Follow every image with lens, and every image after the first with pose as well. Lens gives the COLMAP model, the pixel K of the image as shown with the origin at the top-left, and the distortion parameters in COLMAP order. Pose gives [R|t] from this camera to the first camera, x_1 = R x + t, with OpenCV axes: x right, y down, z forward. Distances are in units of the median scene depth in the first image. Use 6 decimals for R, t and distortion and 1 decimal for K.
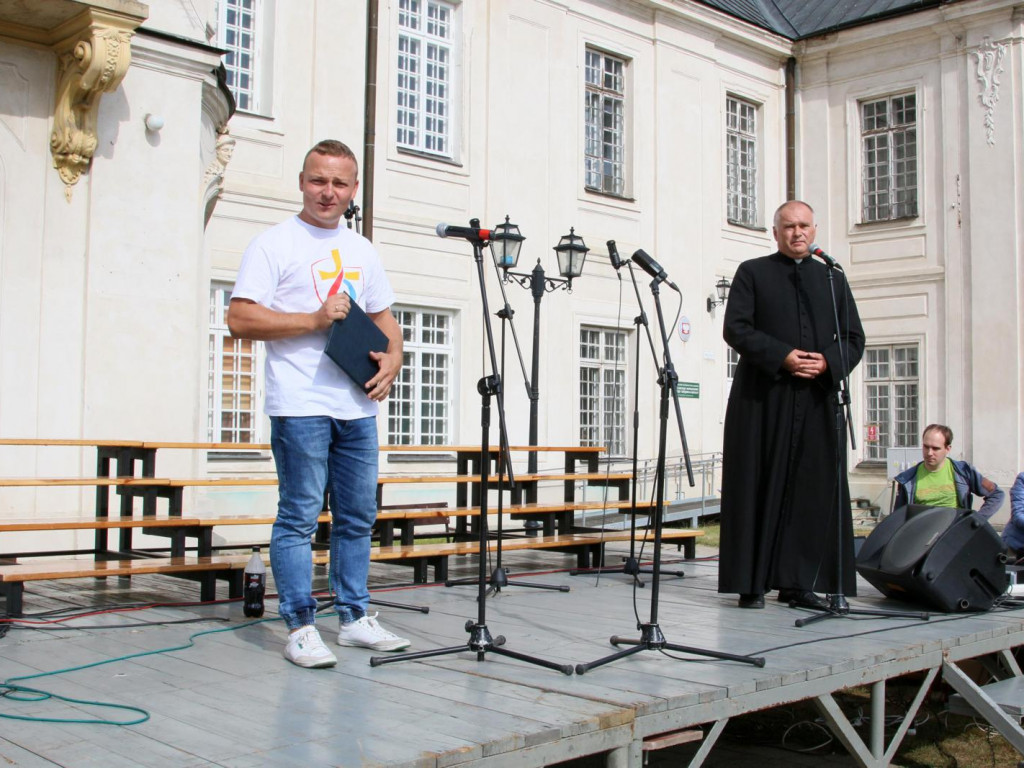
lens RADIAL K [[1252.6, 0, 512.0], [0, 1252.6, 384.0], [0, 0, 1]] dist [-0.089683, -0.005147]
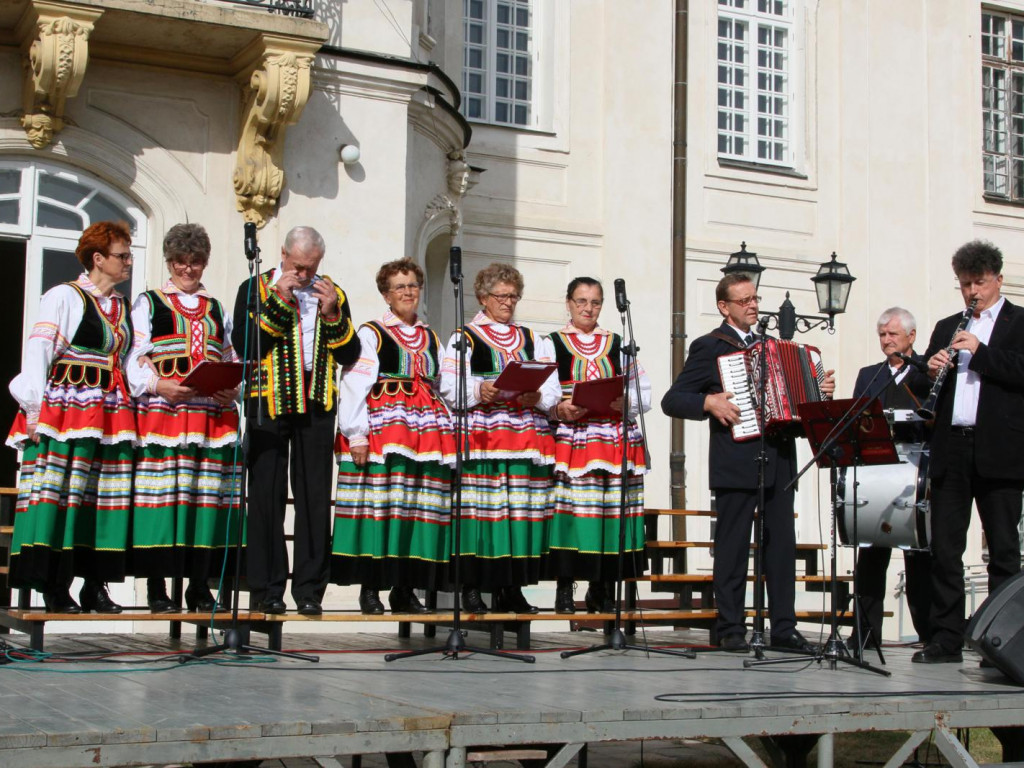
lens RADIAL K [[1698.9, 0, 512.0], [0, 1698.9, 384.0], [0, 0, 1]] dist [-0.001661, 0.122452]
pose [[0.954323, -0.022854, -0.297900, 0.177624], [0.007282, 0.998553, -0.053279, 0.017625], [0.298687, 0.048676, 0.953109, -0.111935]]
